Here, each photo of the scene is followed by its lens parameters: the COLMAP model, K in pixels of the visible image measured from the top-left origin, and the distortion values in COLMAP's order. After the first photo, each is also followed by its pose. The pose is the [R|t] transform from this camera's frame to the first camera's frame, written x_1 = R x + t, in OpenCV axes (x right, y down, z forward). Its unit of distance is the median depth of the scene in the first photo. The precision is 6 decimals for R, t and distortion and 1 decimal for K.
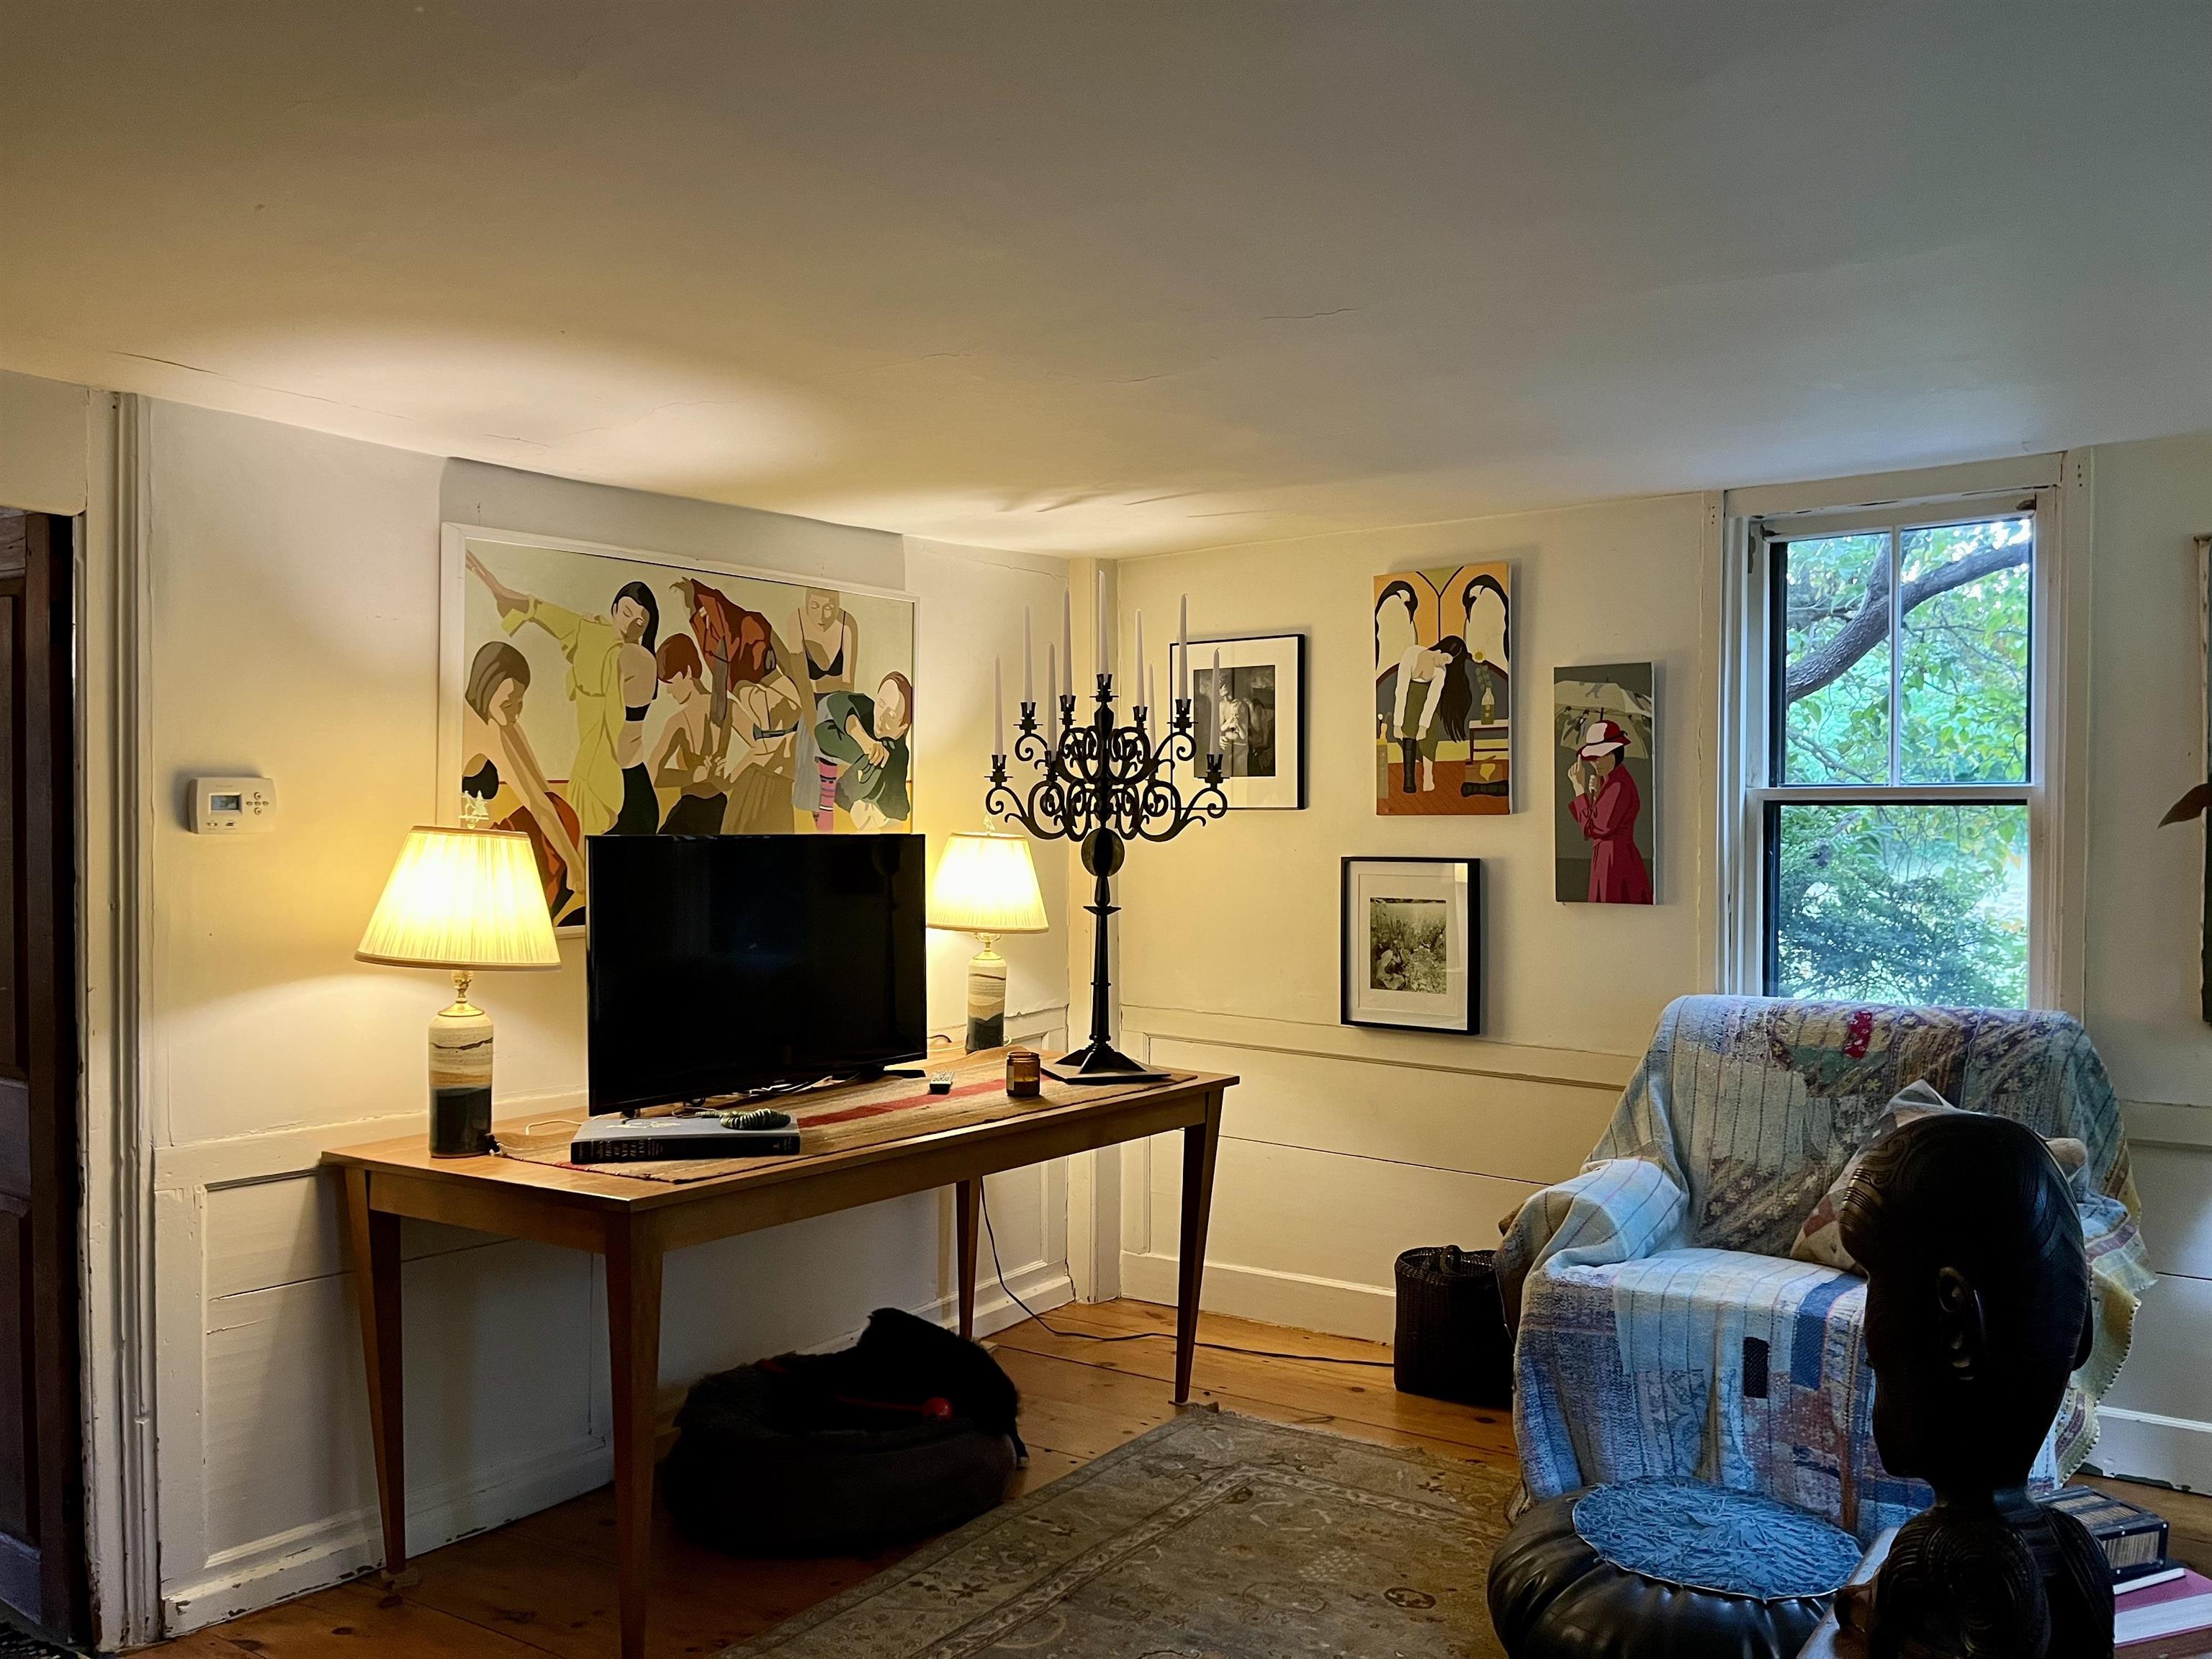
lens RADIAL K [[1680.7, 0, 1106.0], [0, 1680.7, 829.5], [0, 0, 1]] dist [0.098315, -0.118859]
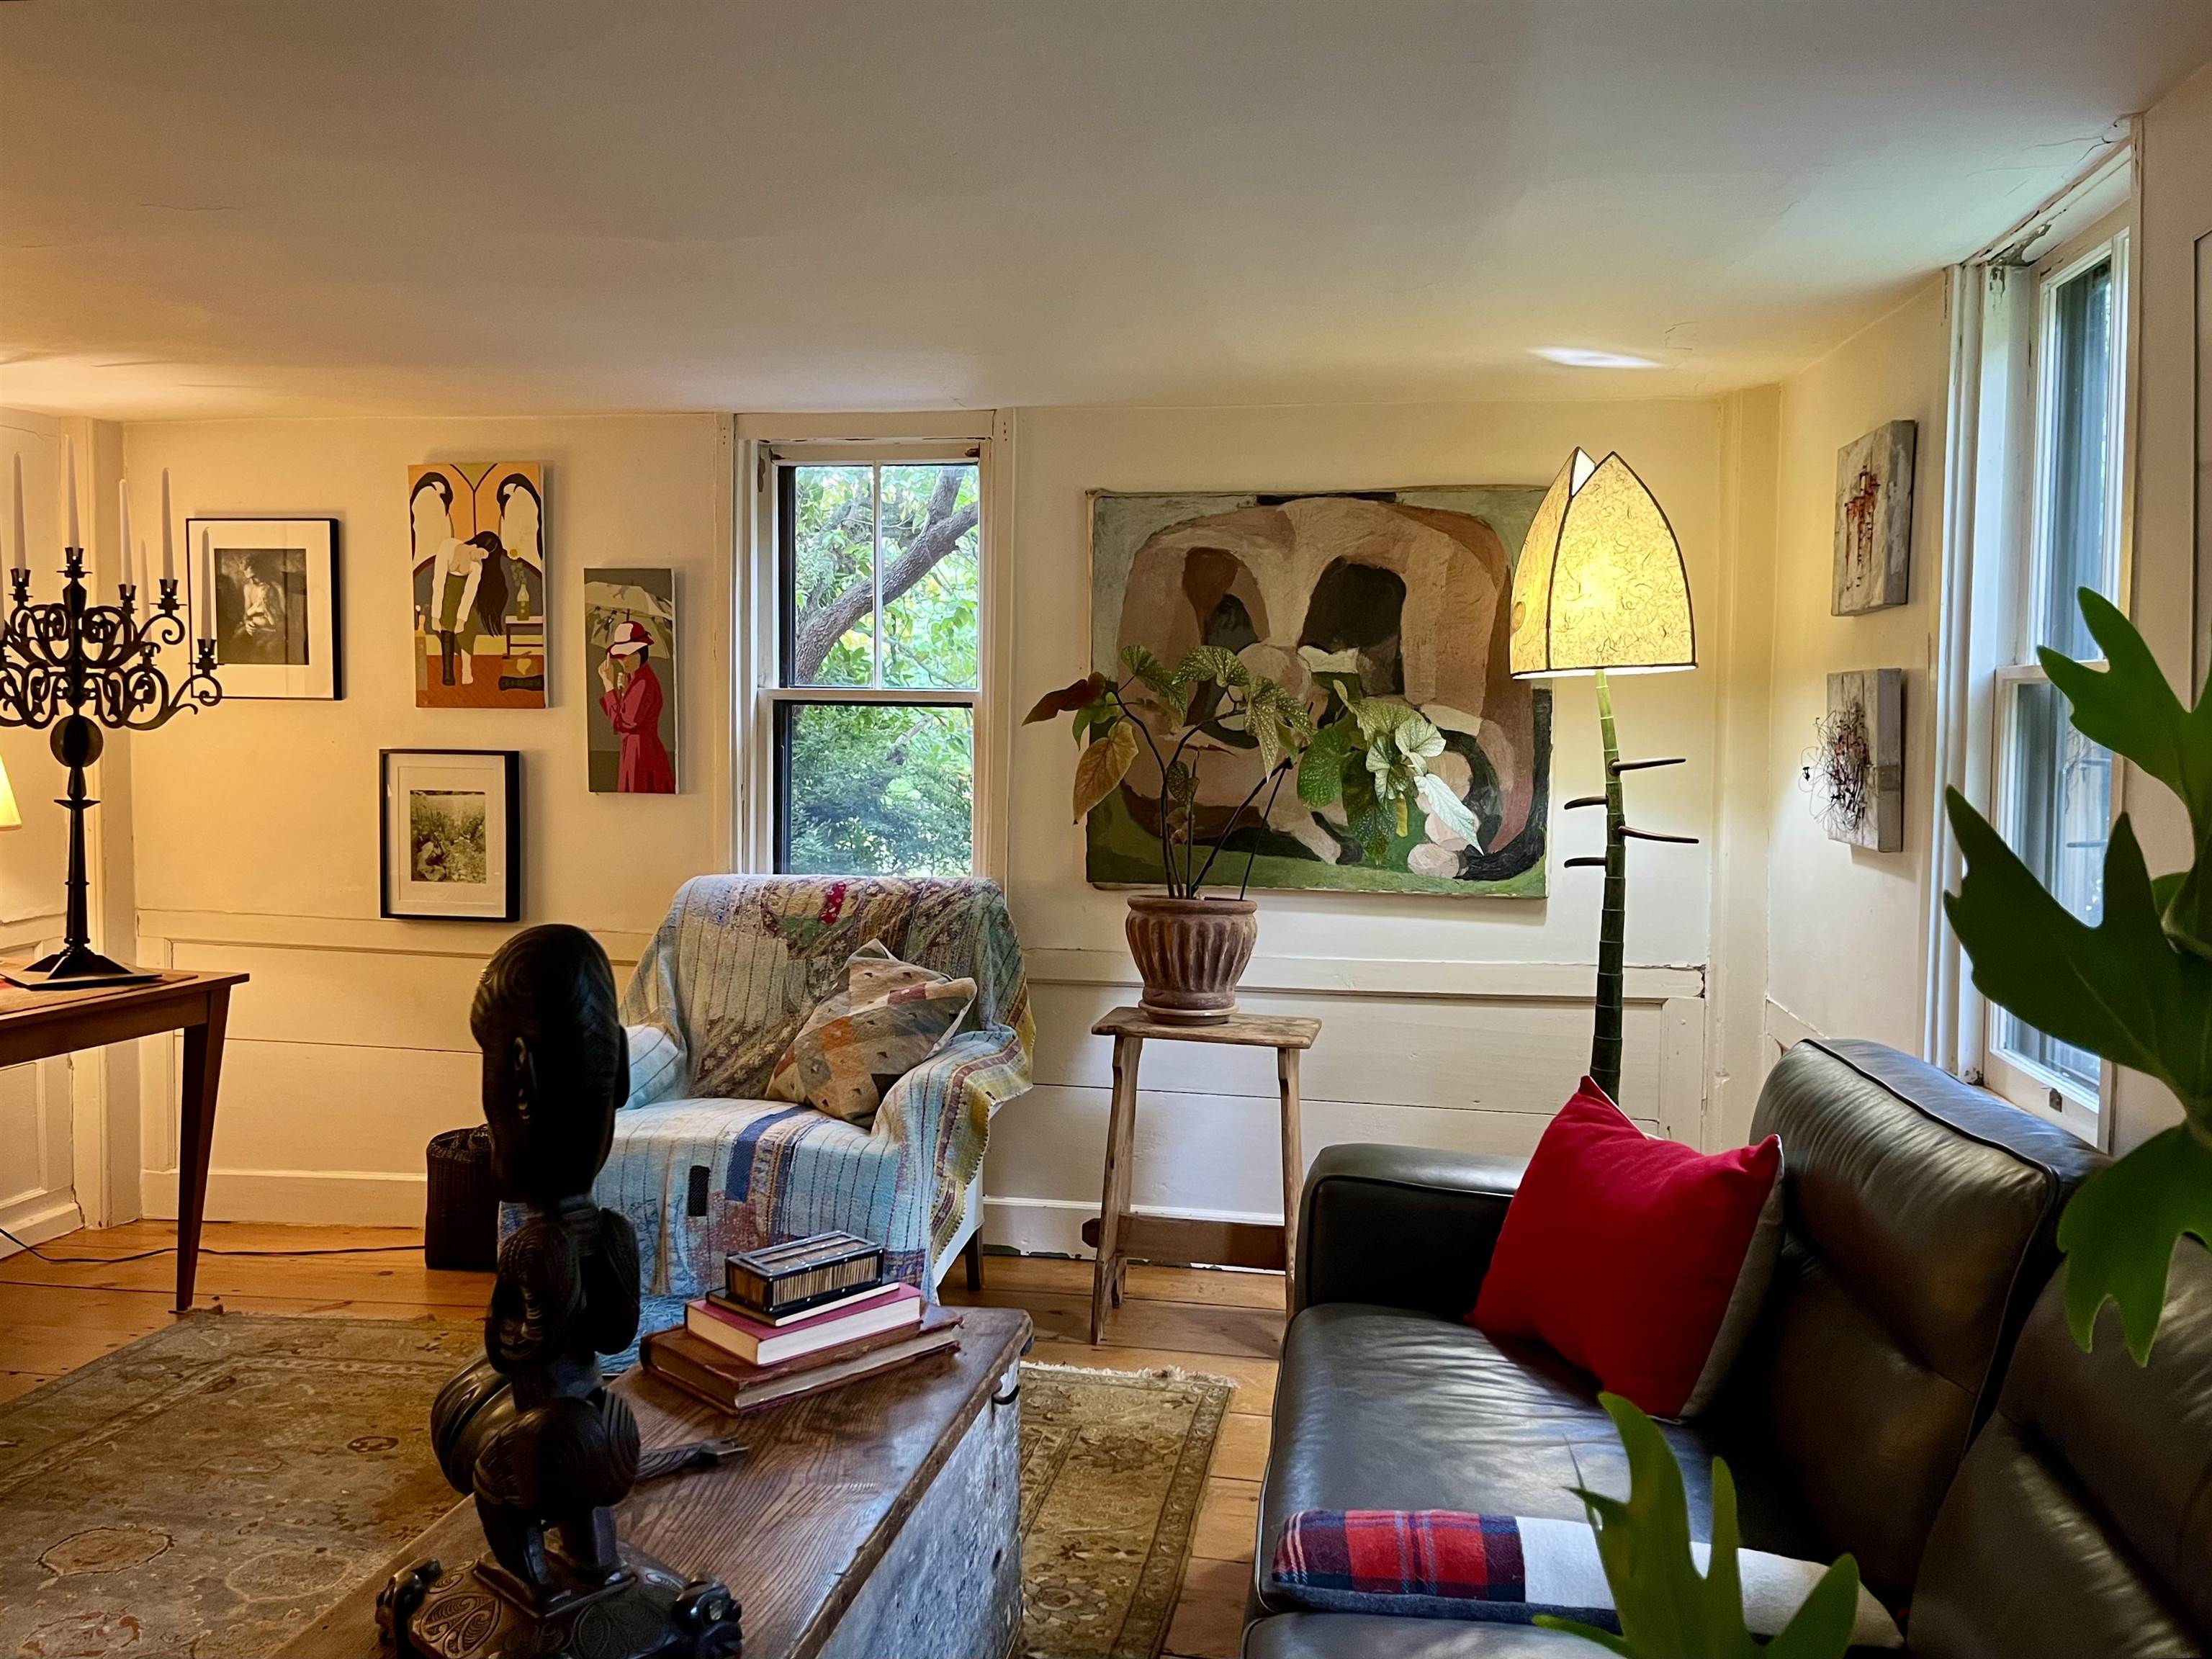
lens RADIAL K [[1725.1, 0, 1103.8], [0, 1725.1, 813.0], [0, 0, 1]] dist [0.071188, -0.086331]
pose [[0.902080, -0.010754, 0.431435, 0.094254], [-0.009370, 0.998966, 0.044493, 0.004937], [-0.431467, -0.044179, 0.901046, -0.119281]]
